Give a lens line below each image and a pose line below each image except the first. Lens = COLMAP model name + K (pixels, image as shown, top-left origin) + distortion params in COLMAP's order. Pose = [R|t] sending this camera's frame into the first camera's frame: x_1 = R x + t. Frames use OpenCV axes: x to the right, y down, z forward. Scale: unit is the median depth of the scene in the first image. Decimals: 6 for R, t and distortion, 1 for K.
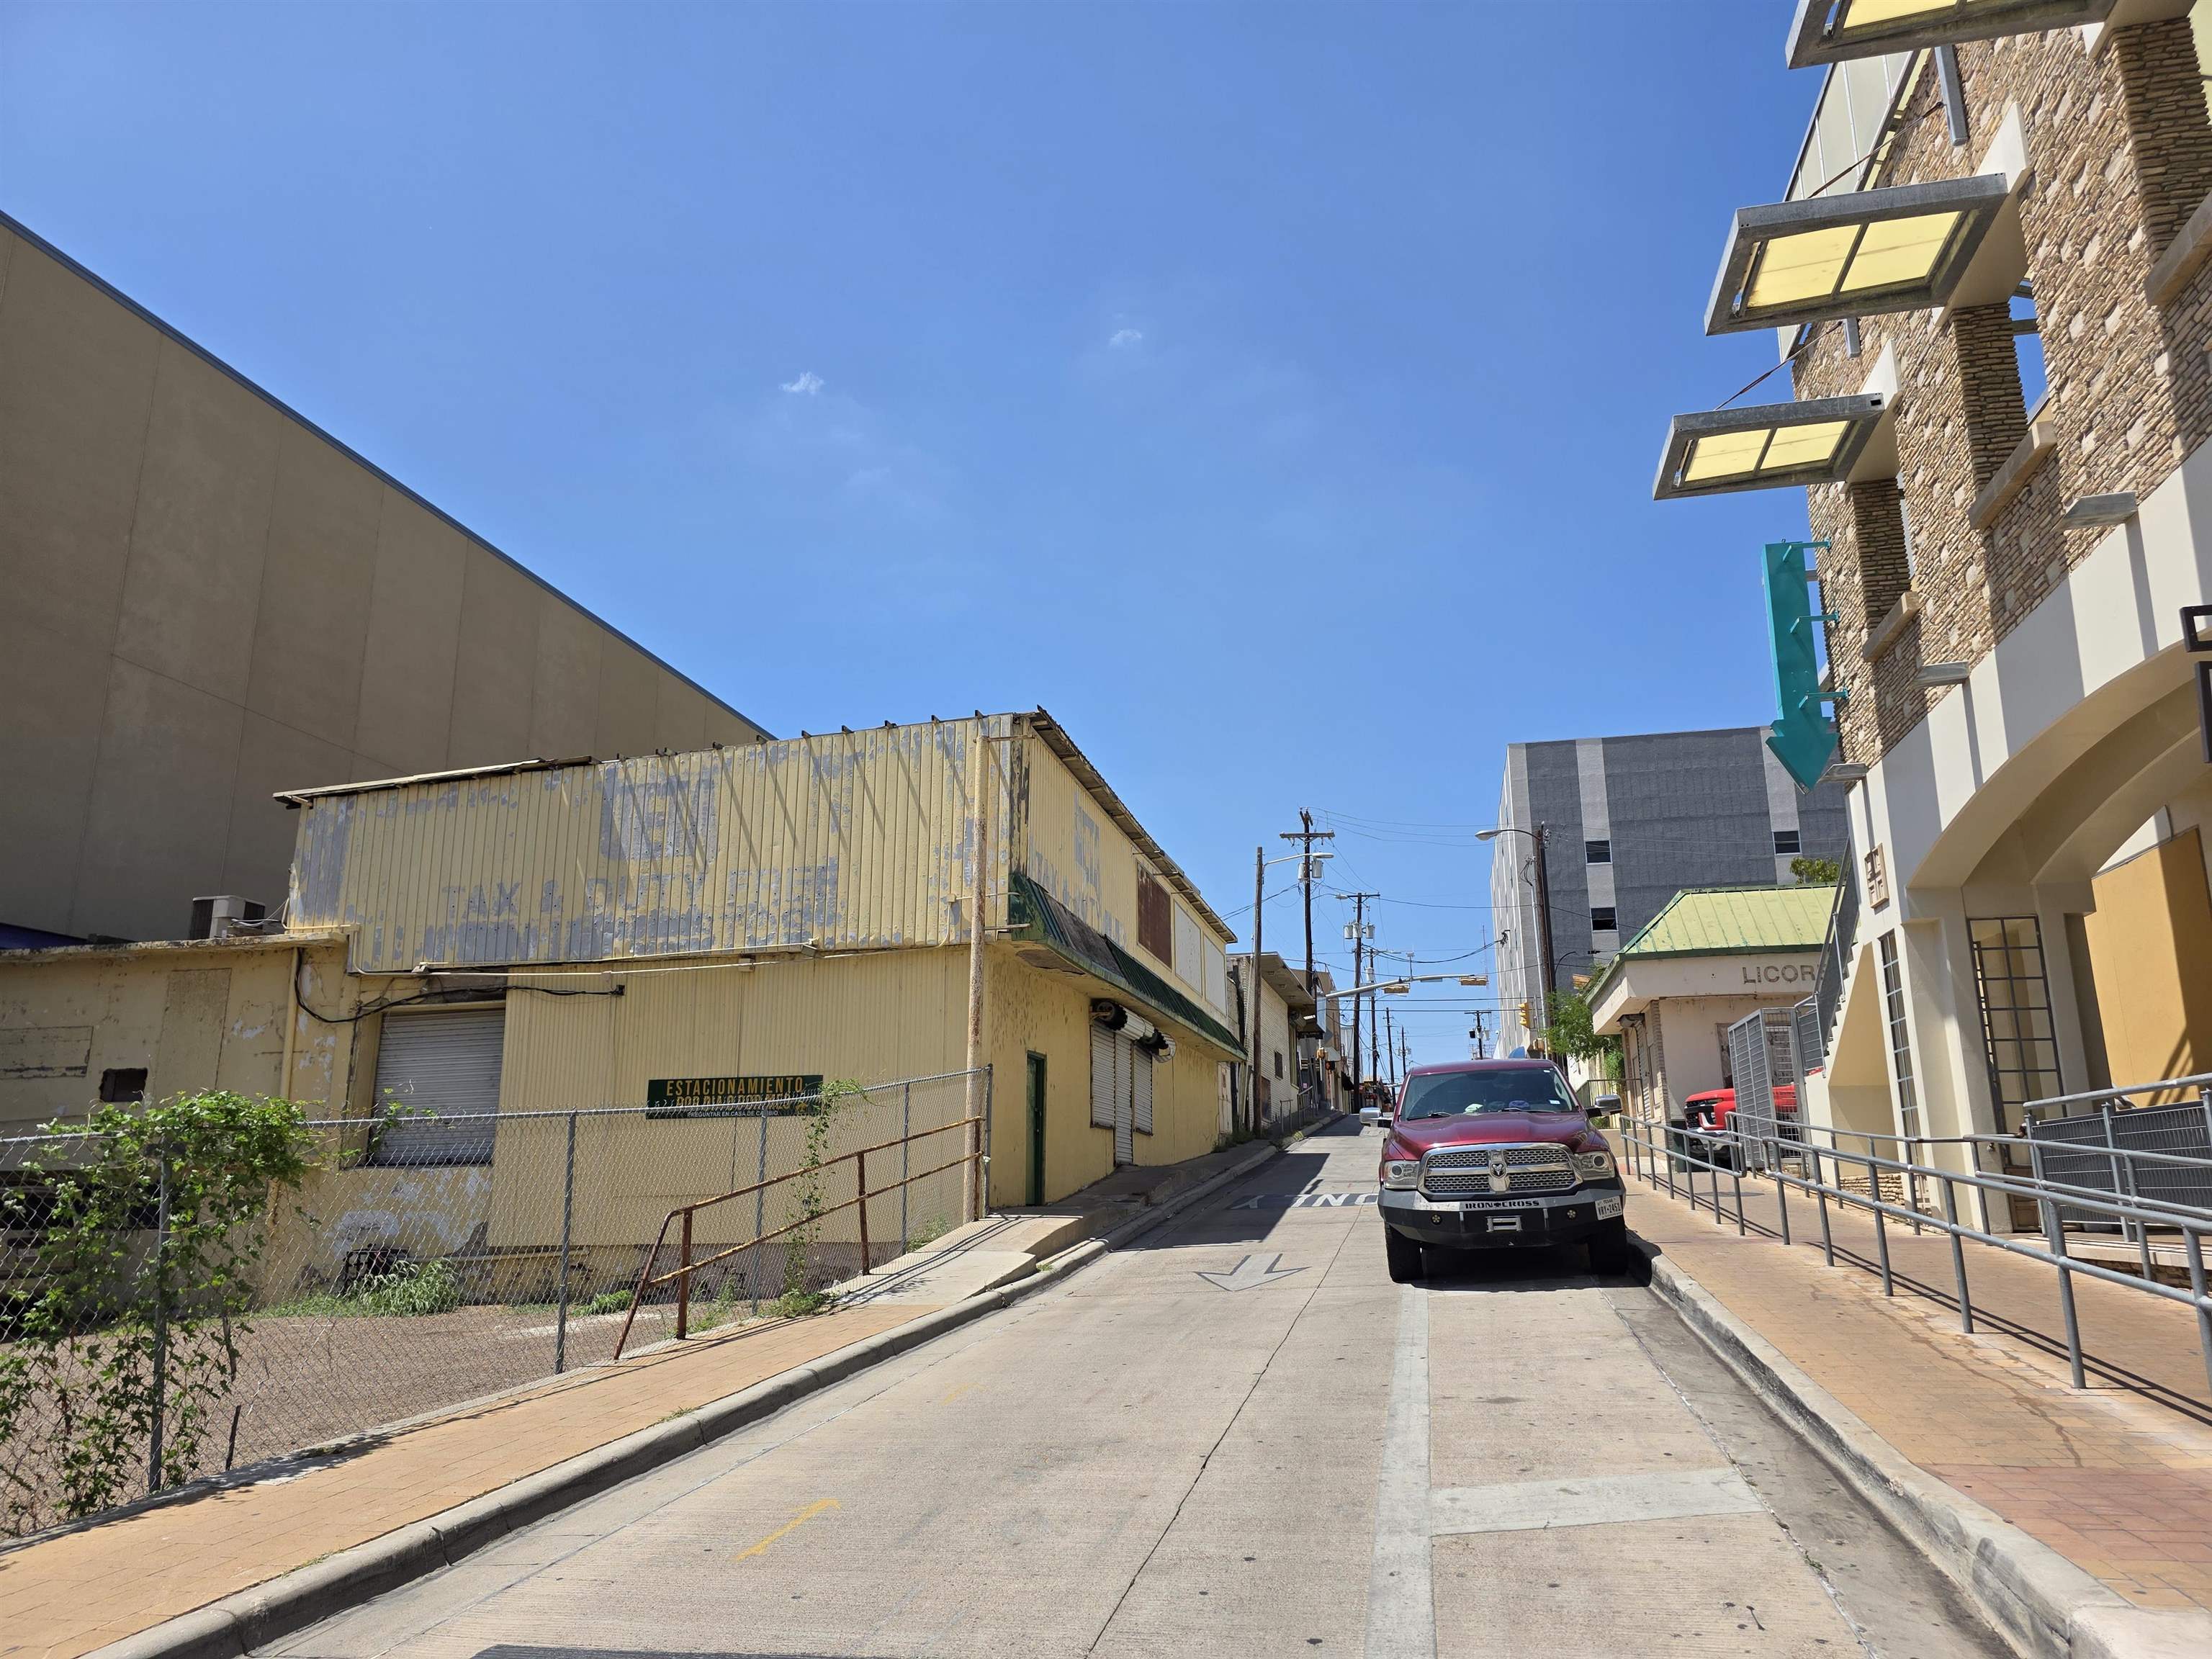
lens RADIAL K [[1478.2, 0, 1121.2], [0, 1478.2, 842.1], [0, 0, 1]] dist [0.069286, -0.055657]
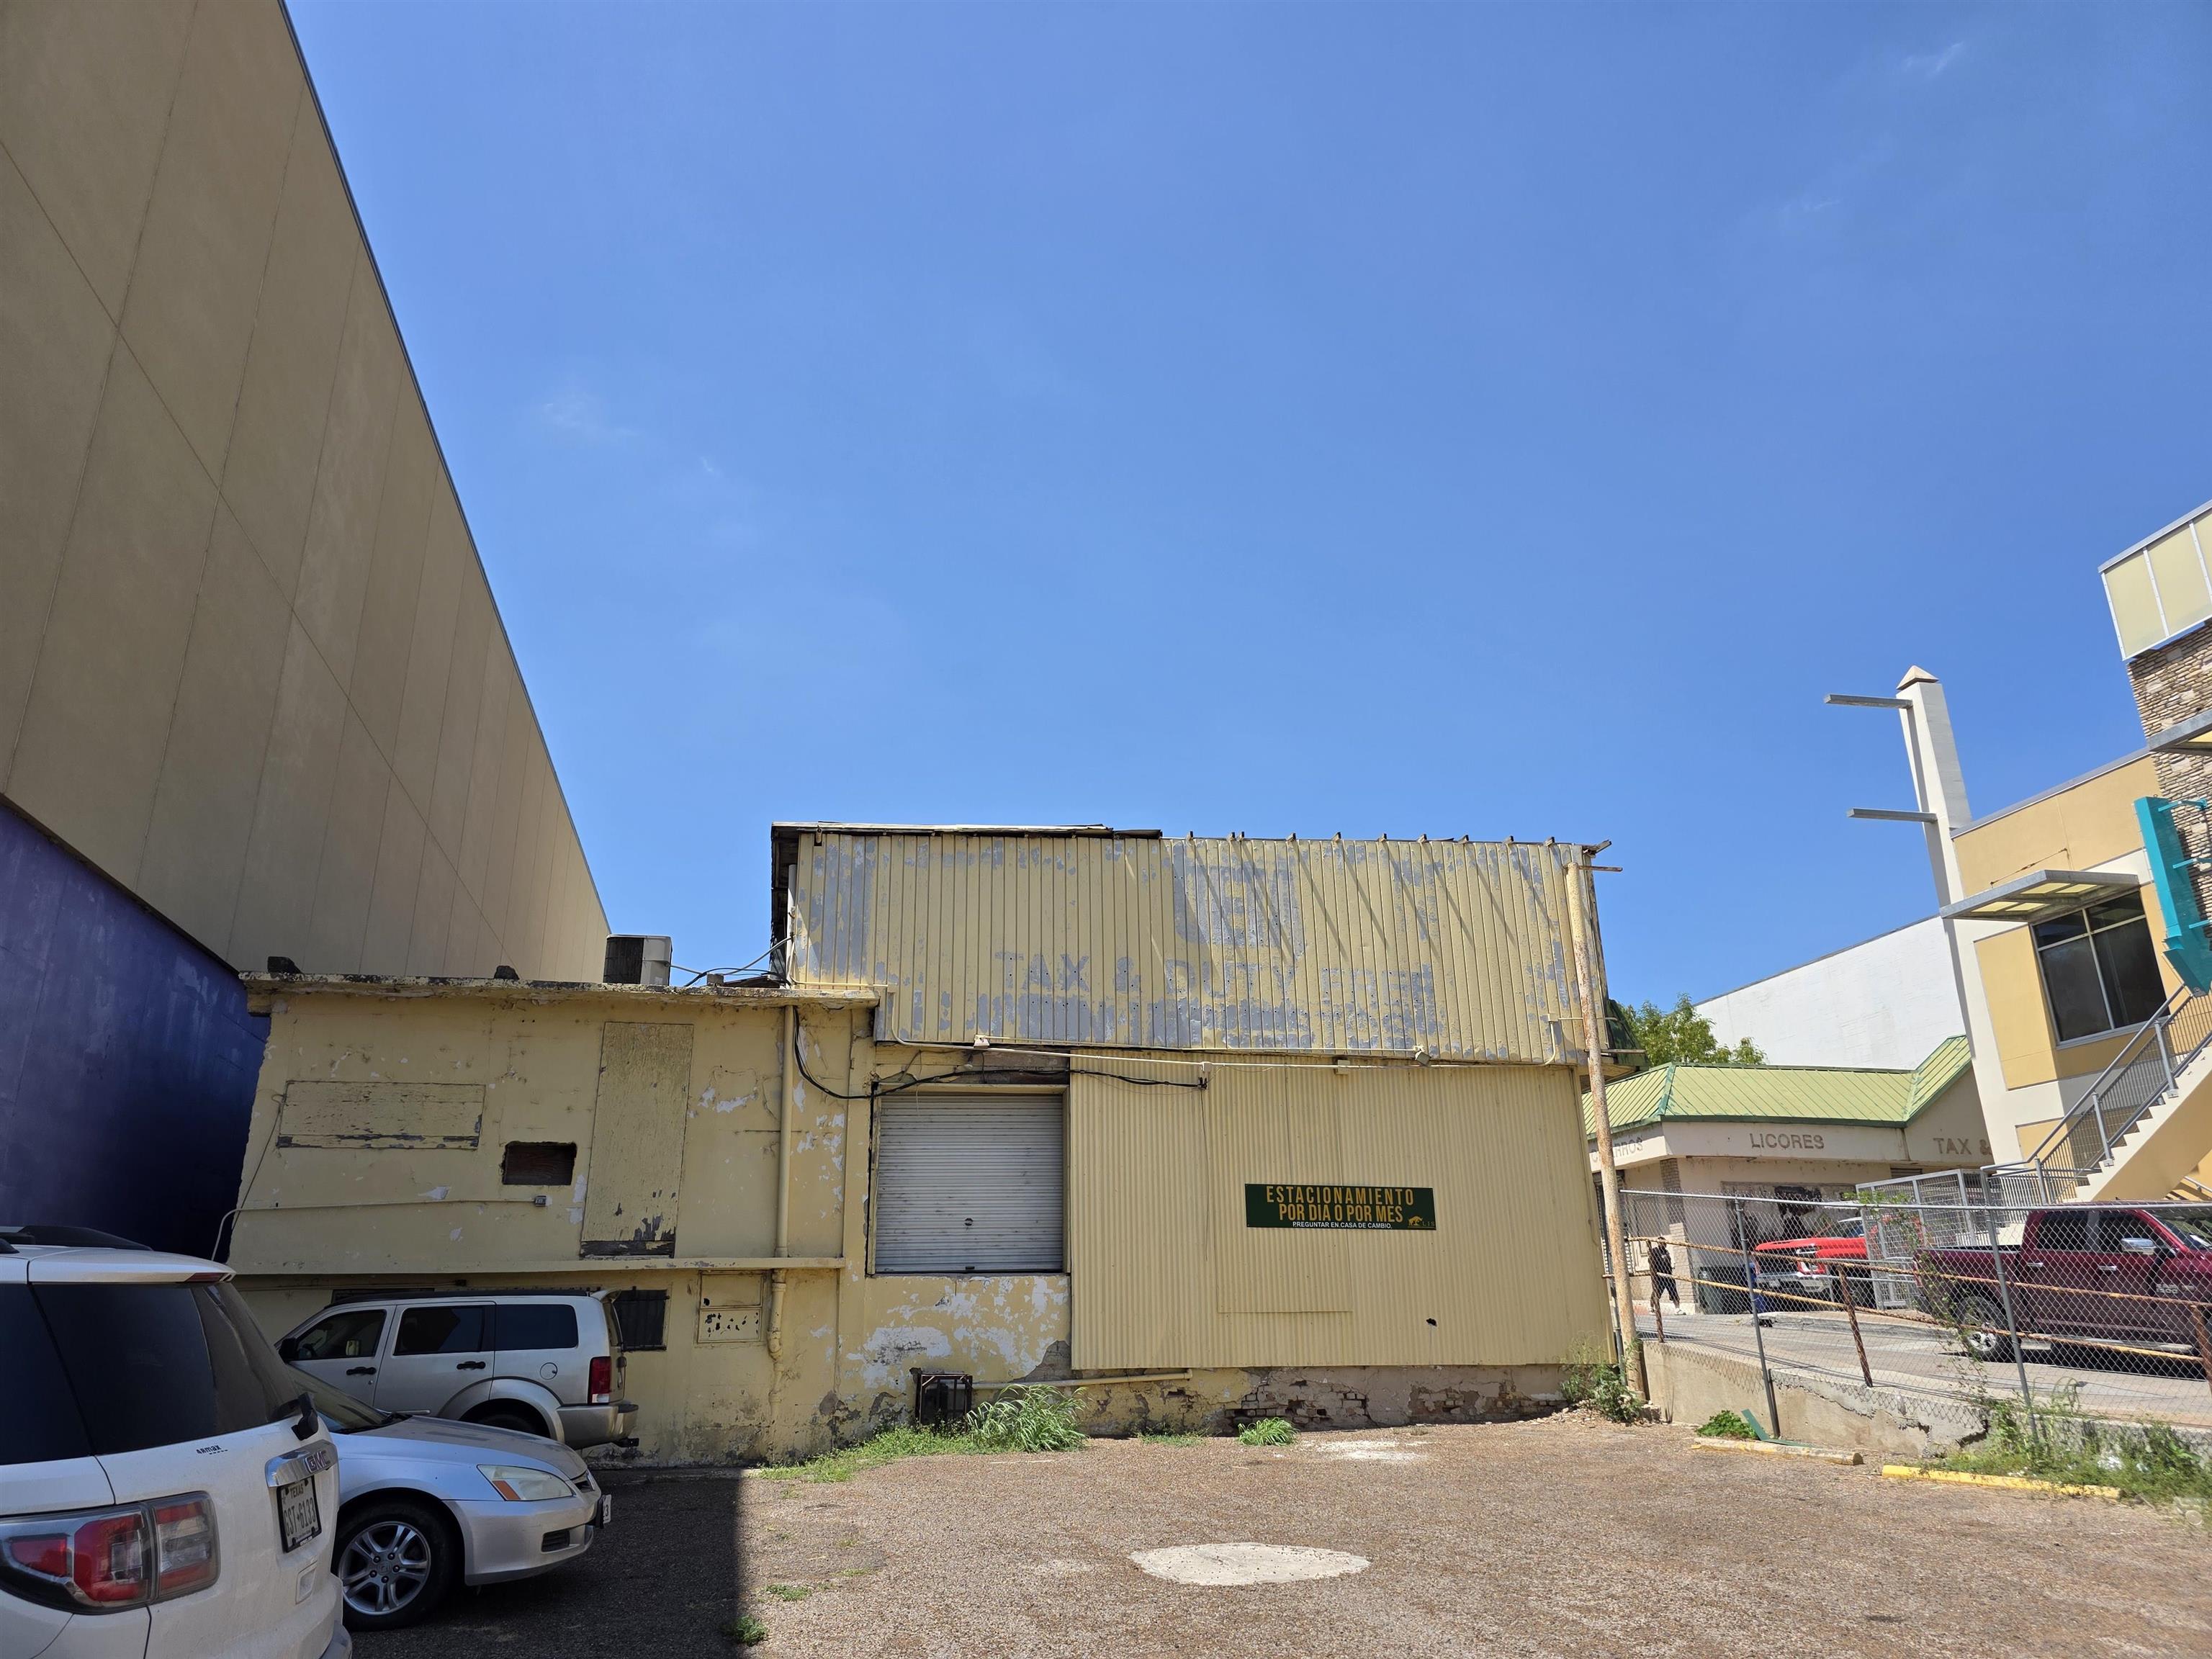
lens RADIAL K [[1478.2, 0, 1104.2], [0, 1478.2, 829.4], [0, 0, 1]] dist [0.069286, -0.055657]
pose [[0.909836, 0.136613, 0.391837, -0.769764], [-0.093222, 0.987409, -0.127800, 0.065947], [-0.404362, 0.079749, 0.911115, 0.169841]]
